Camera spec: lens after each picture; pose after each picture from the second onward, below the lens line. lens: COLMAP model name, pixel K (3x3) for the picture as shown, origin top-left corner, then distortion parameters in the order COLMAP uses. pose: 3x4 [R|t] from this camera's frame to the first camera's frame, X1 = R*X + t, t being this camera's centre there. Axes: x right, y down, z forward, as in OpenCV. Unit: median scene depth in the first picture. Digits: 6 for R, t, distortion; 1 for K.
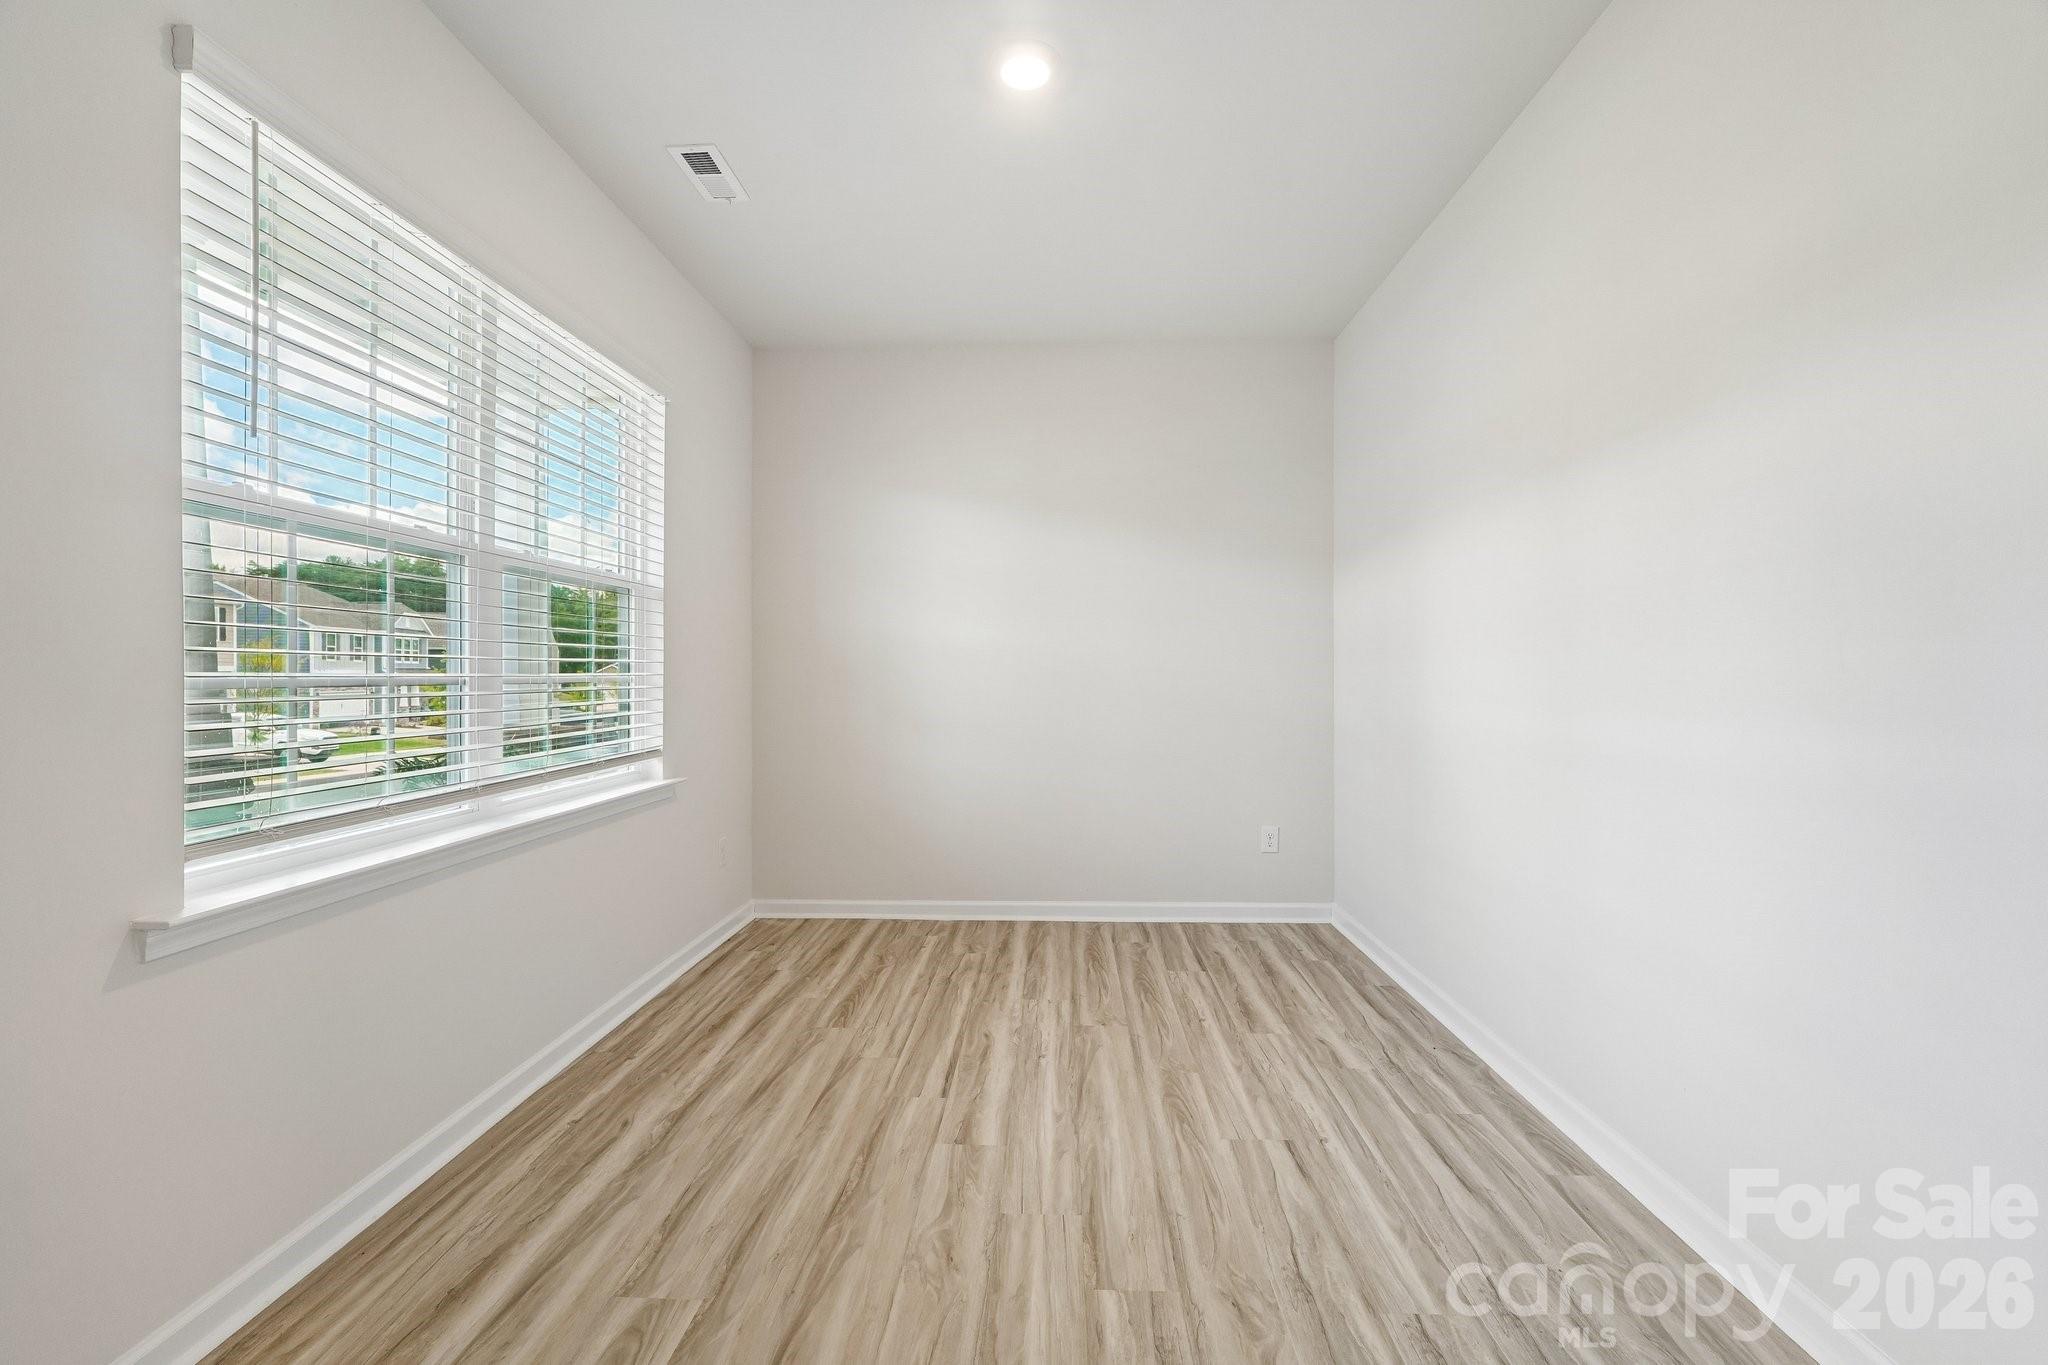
lens RADIAL K [[877.9, 0, 1023.2], [0, 877.9, 679.0], [0, 0, 1]] dist [-0.005048, 0.000164]
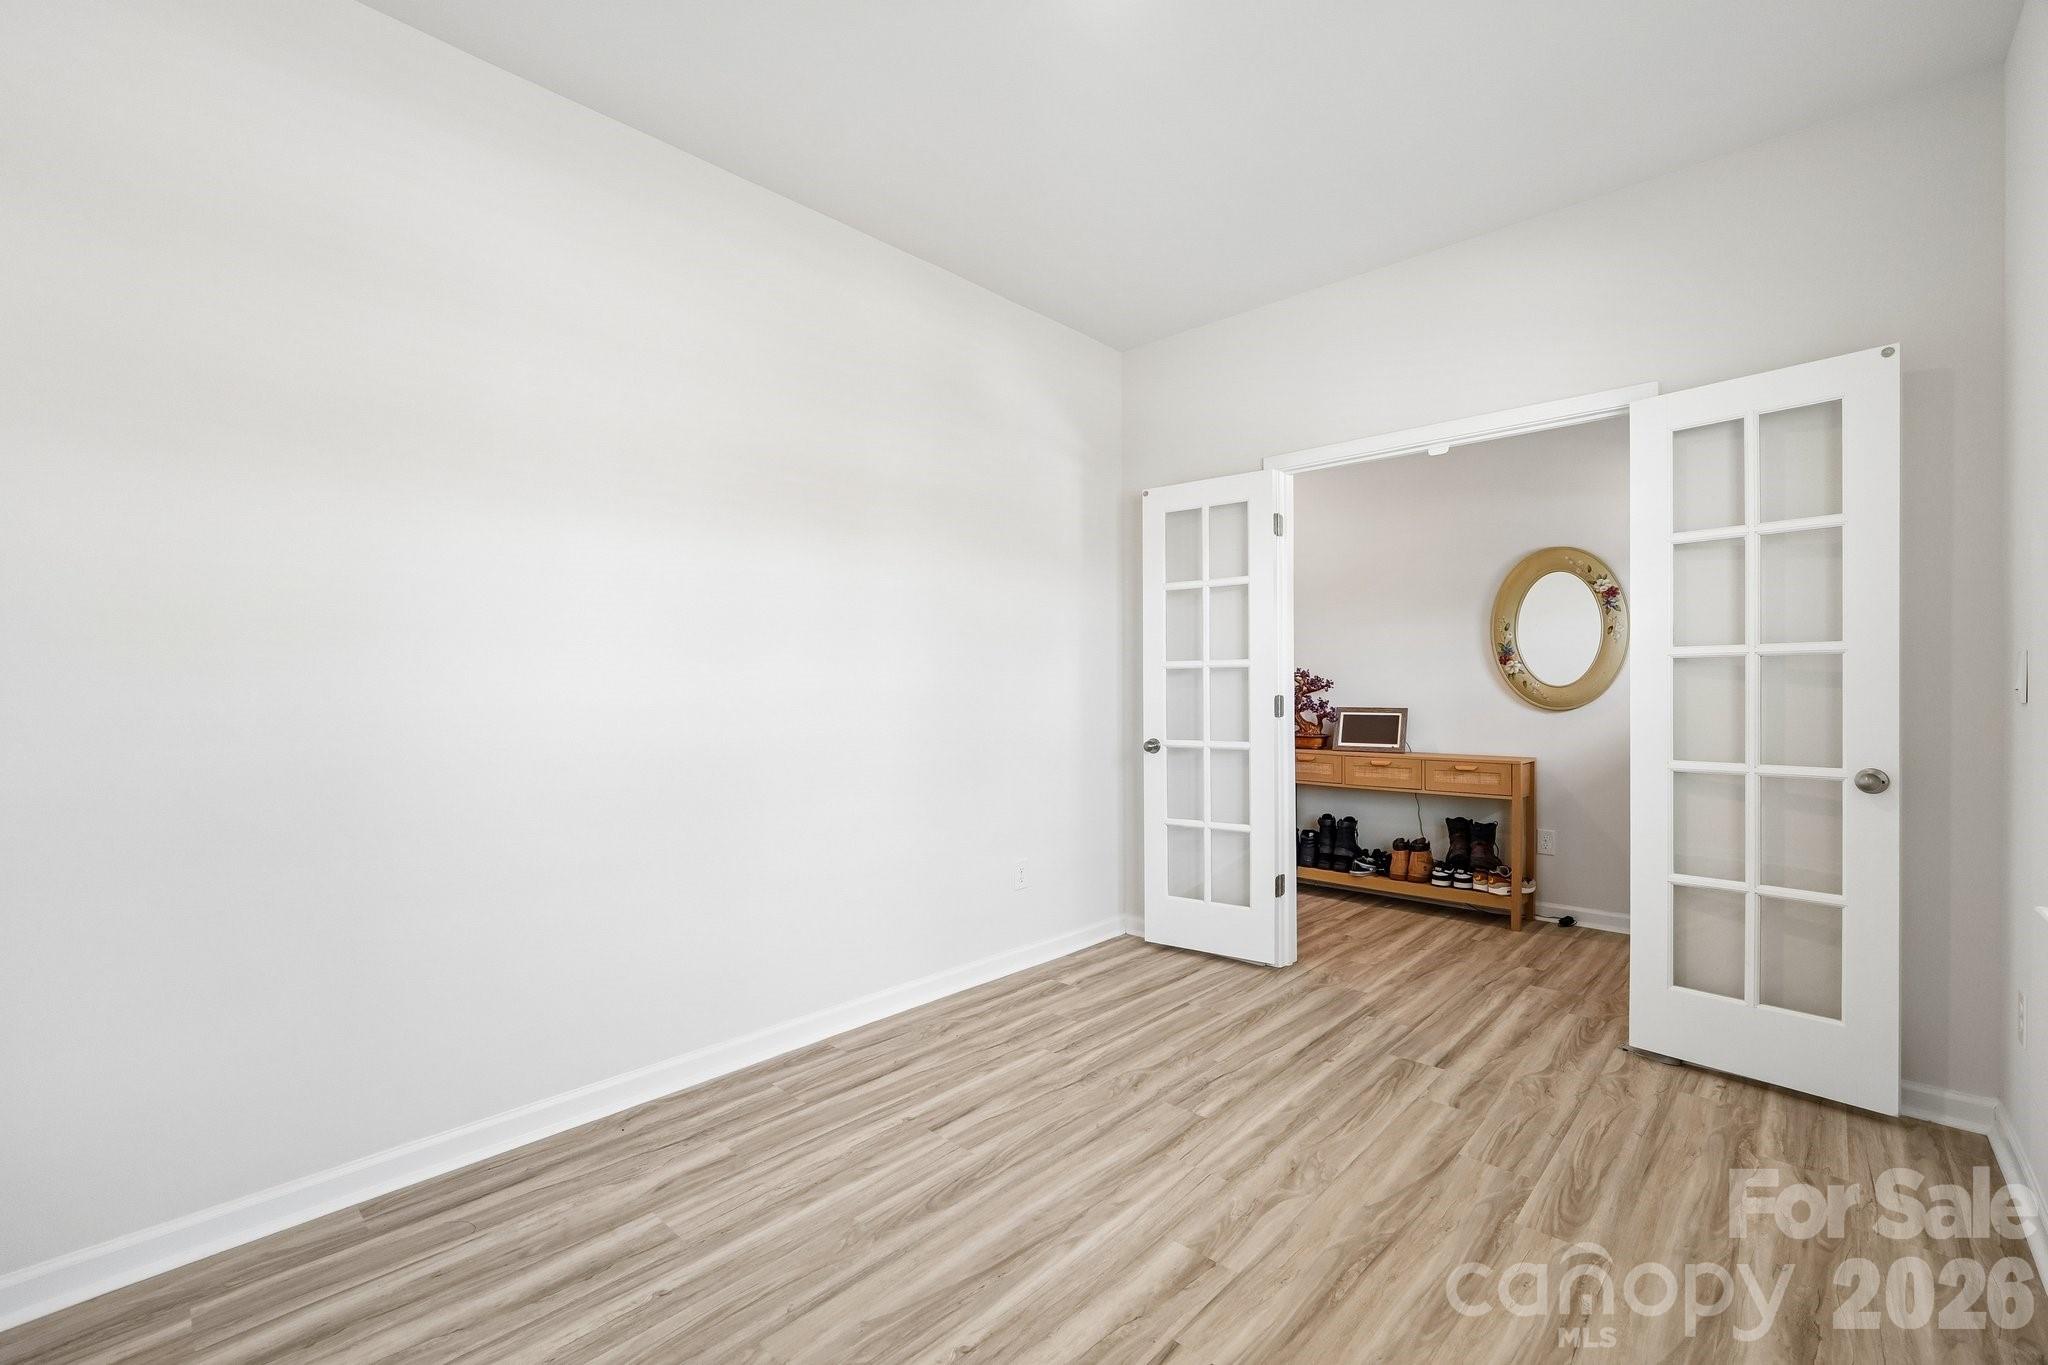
lens RADIAL K [[877.9, 0, 1023.7], [0, 877.9, 692.7], [0, 0, 1]] dist [-0.005048, 0.000164]
pose [[-0.762445, 0.001631, 0.647050, -0.489622], [0.007890, 0.999946, 0.006776, -0.005718], [-0.647004, 0.010271, -0.762417, 1.810972]]
